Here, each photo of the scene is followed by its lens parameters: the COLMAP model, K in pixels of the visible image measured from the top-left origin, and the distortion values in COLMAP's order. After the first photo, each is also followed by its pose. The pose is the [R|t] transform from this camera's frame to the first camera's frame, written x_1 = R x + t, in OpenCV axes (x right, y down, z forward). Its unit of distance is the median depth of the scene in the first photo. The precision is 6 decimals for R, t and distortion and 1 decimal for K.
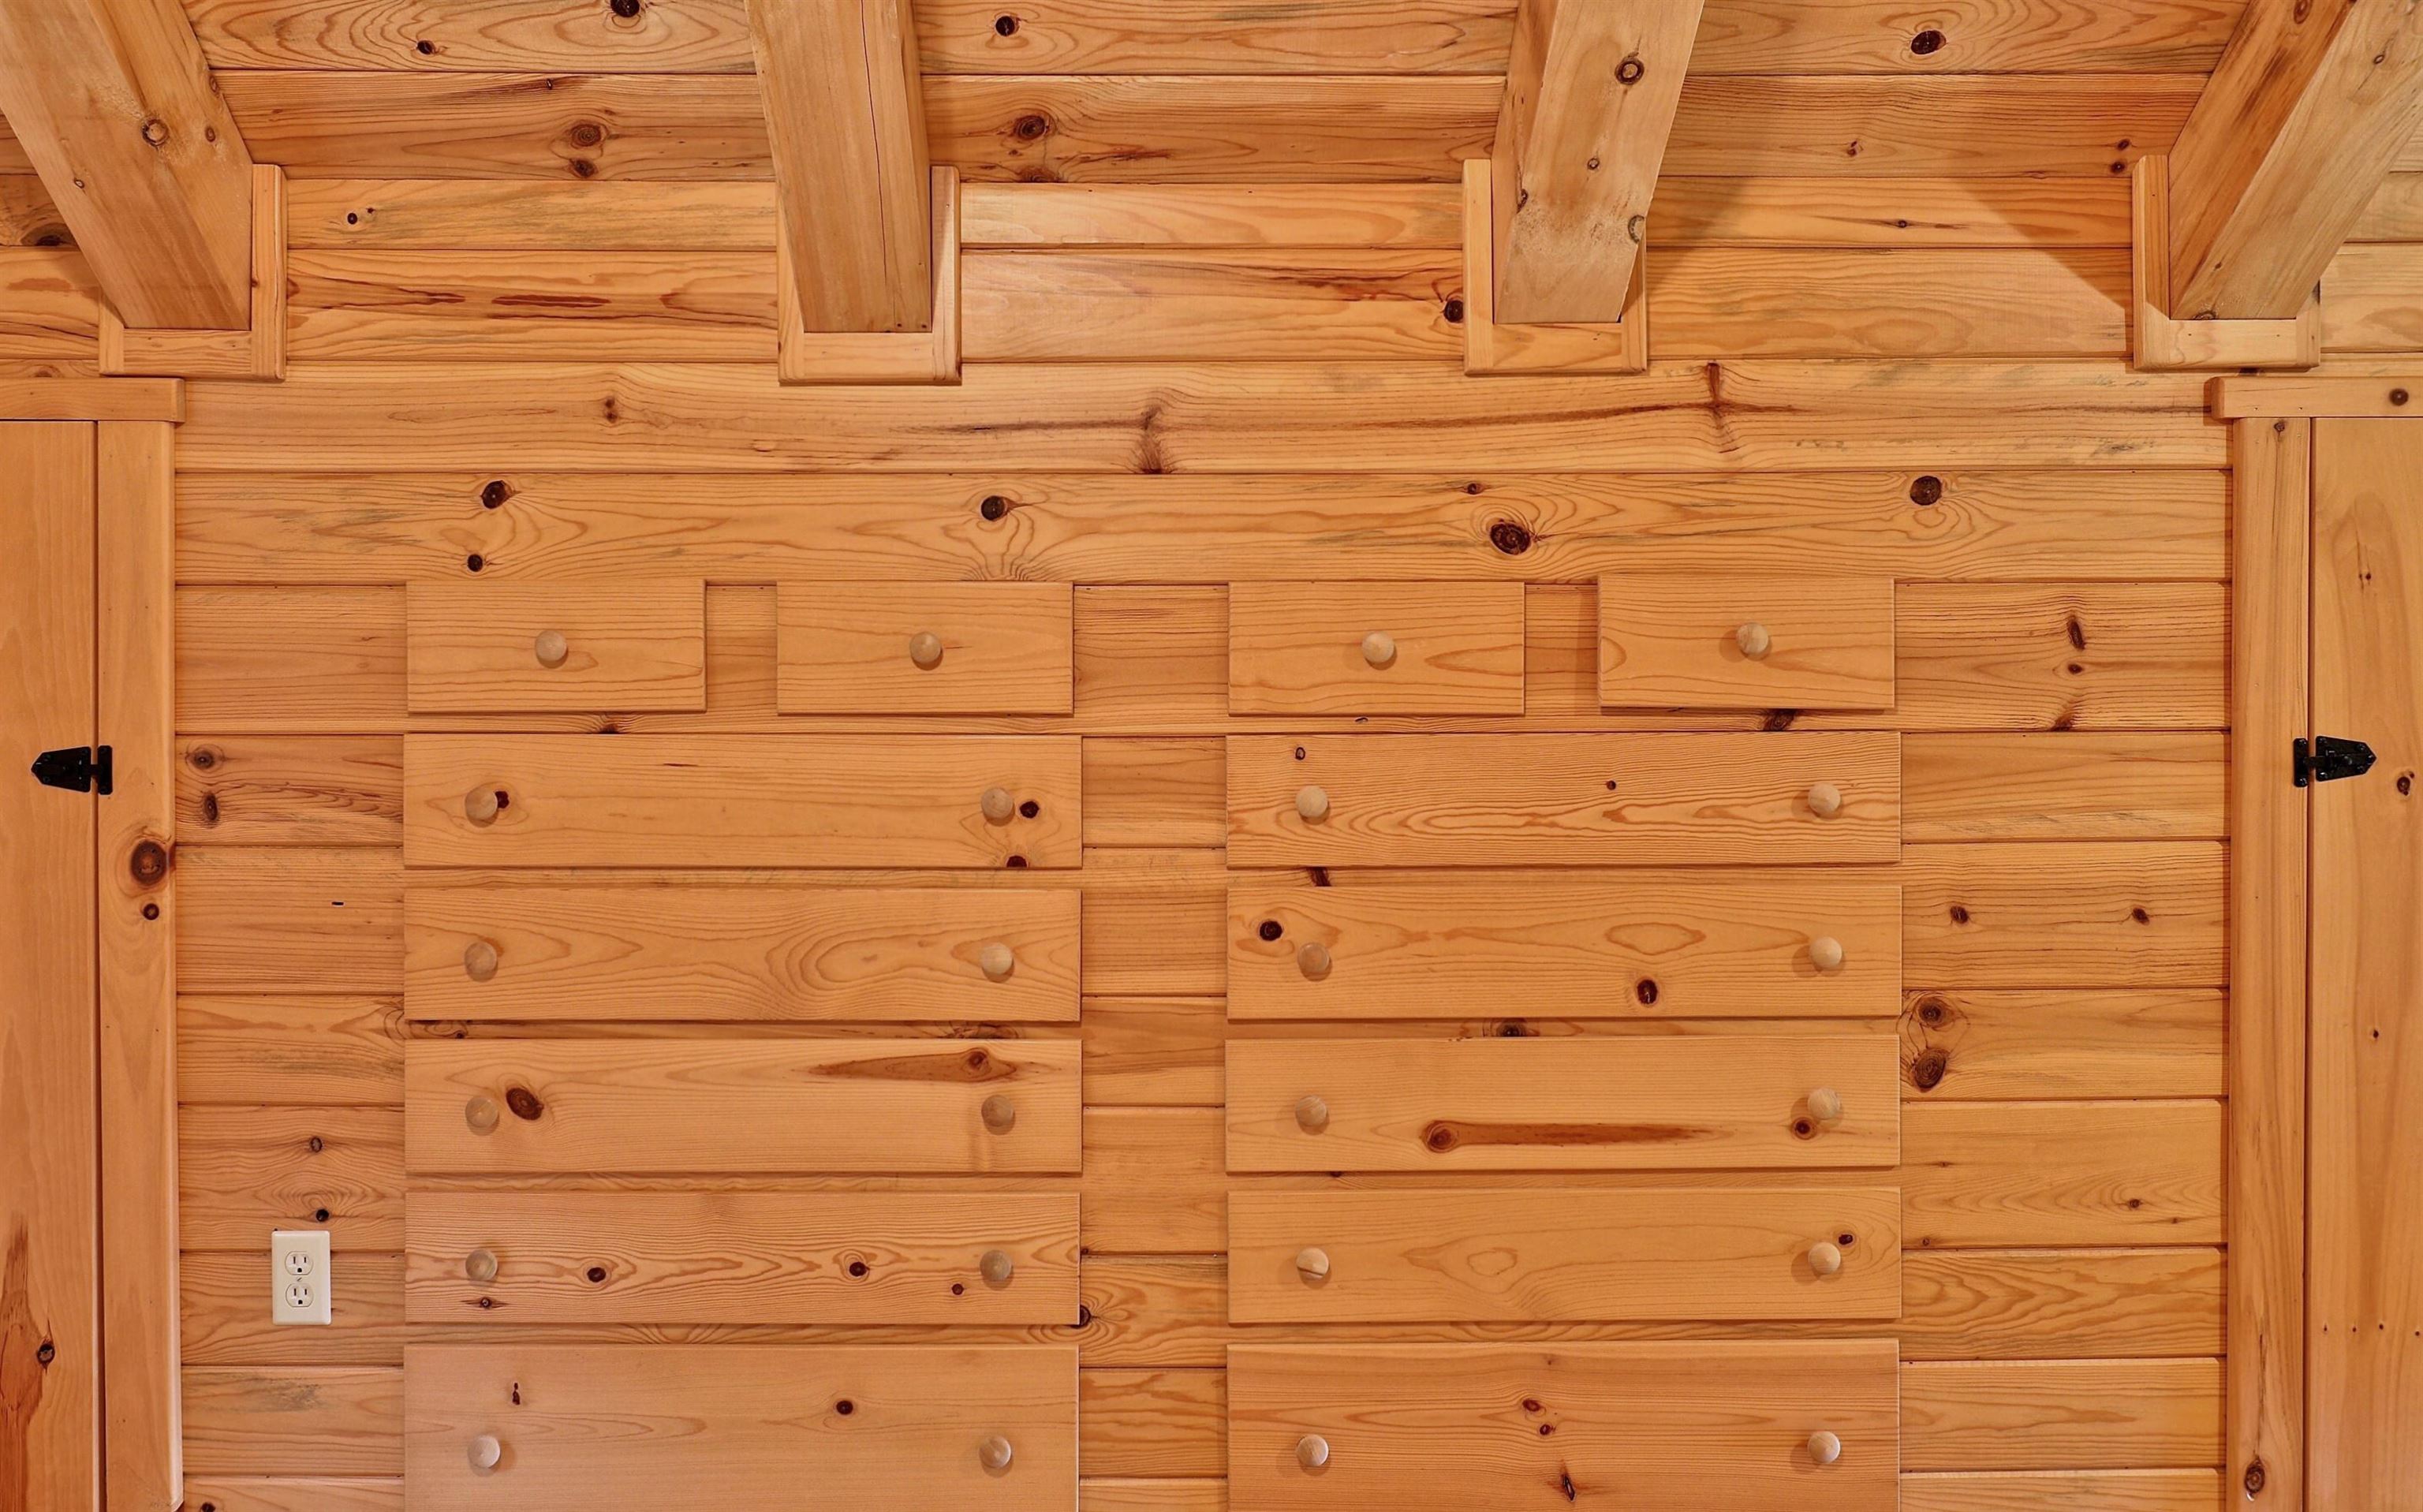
lens RADIAL K [[1712.7, 0, 1178.4], [0, 1712.7, 659.6], [0, 0, 1]] dist [0.003745, -0.007492]
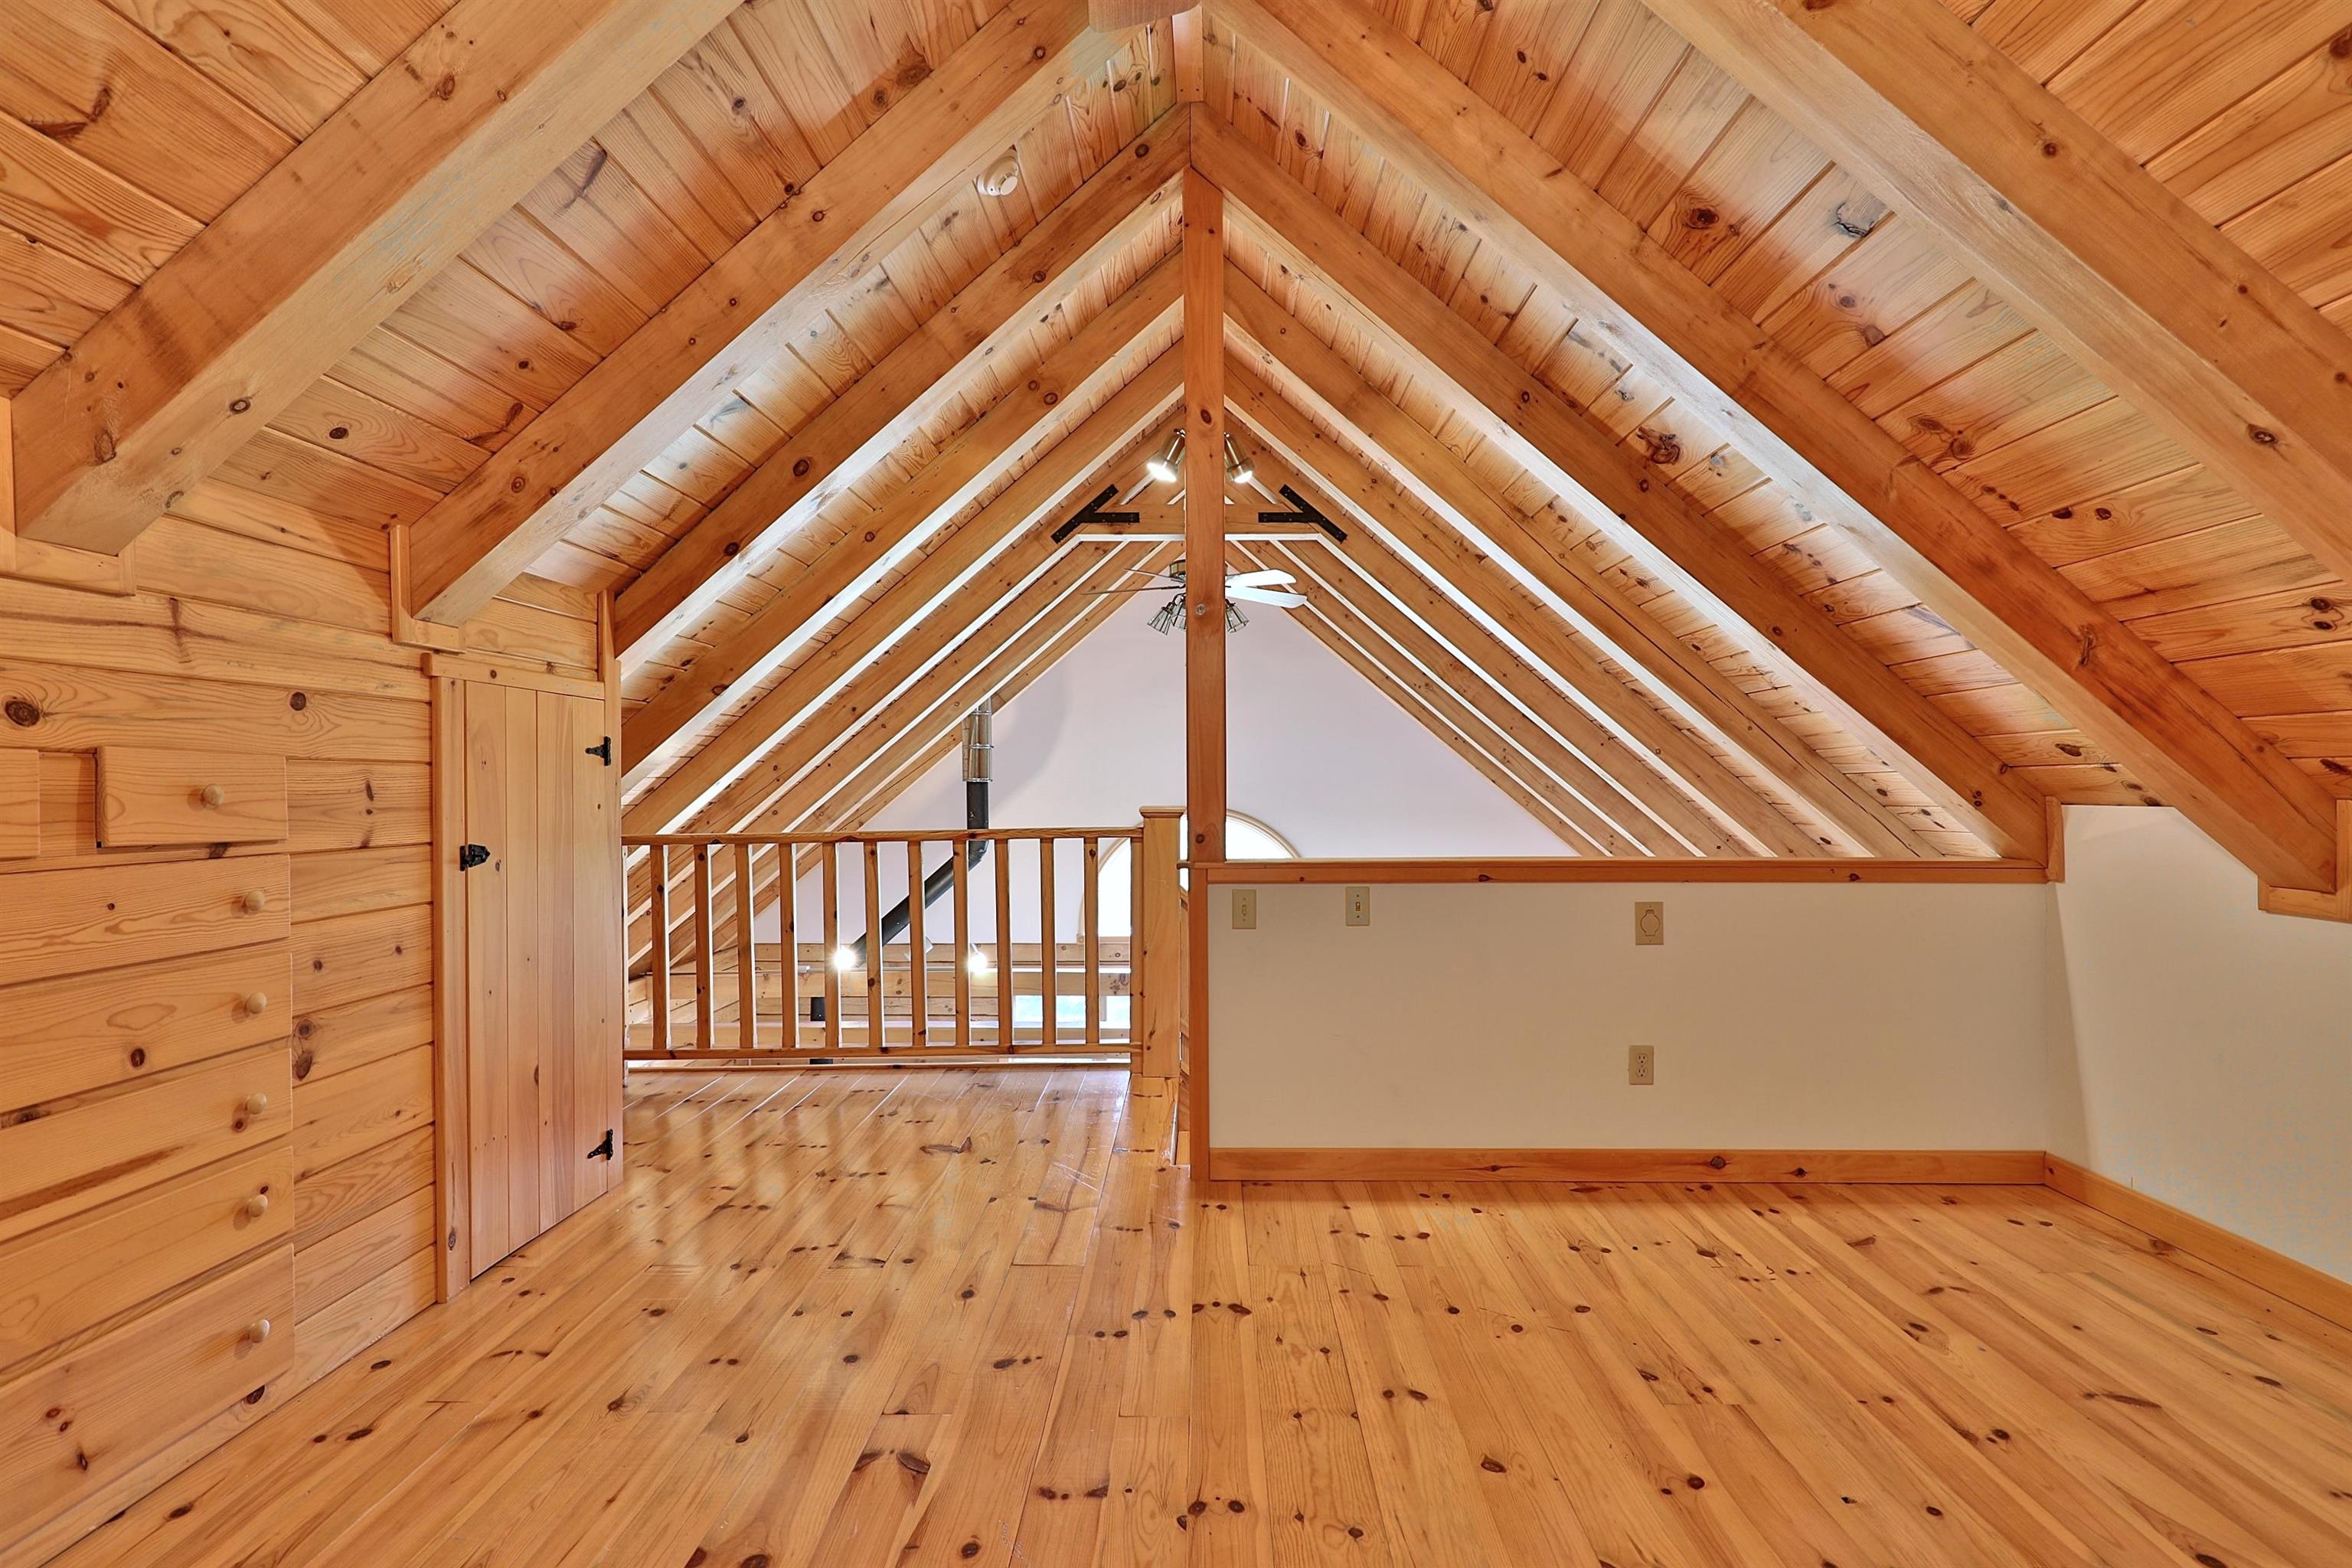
lens RADIAL K [[1129.6, 0, 1187.6], [0, 1129.6, 792.5], [0, 0, 1]] dist [0.004268, 0.000123]
pose [[0.025950, -0.000034, 0.999663, -0.593375], [0.014620, 0.999893, -0.000346, -0.001767], [-0.999556, 0.014624, 0.025948, 0.150041]]
